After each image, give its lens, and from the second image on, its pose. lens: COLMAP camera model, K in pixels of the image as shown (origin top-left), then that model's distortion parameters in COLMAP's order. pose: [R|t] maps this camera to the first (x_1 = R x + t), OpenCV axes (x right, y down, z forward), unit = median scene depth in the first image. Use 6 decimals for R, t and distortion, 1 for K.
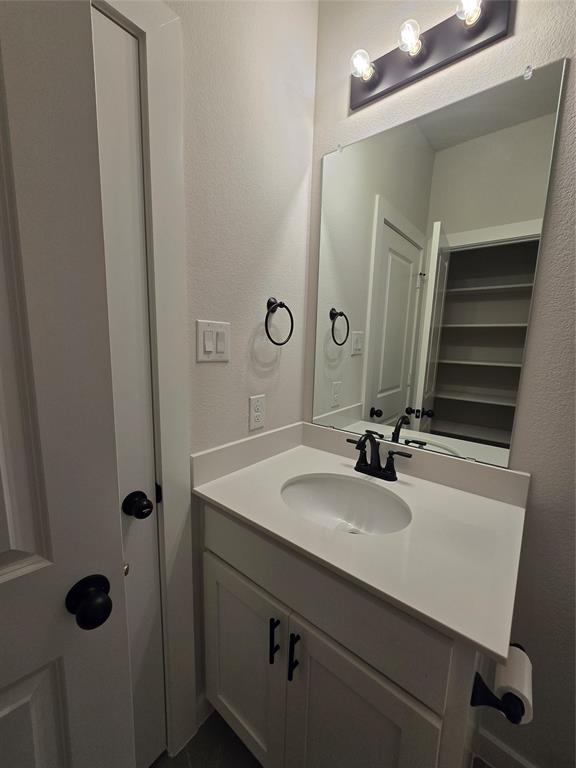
lens RADIAL K [[312.1, 0, 289.9], [0, 312.1, 382.7], [0, 0, 1]] dist [-0.002713, -0.000302]
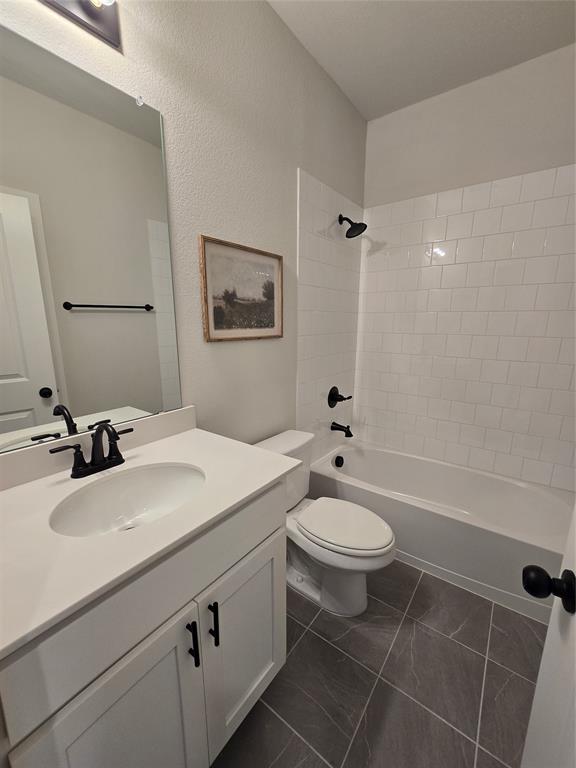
lens RADIAL K [[312.1, 0, 284.8], [0, 312.1, 383.2], [0, 0, 1]] dist [-0.002713, -0.000302]
pose [[-0.043675, -0.224290, 0.973543, -0.589924], [0.127258, 0.965286, 0.228097, -0.084193], [-0.990908, 0.133853, -0.013616, 0.464857]]
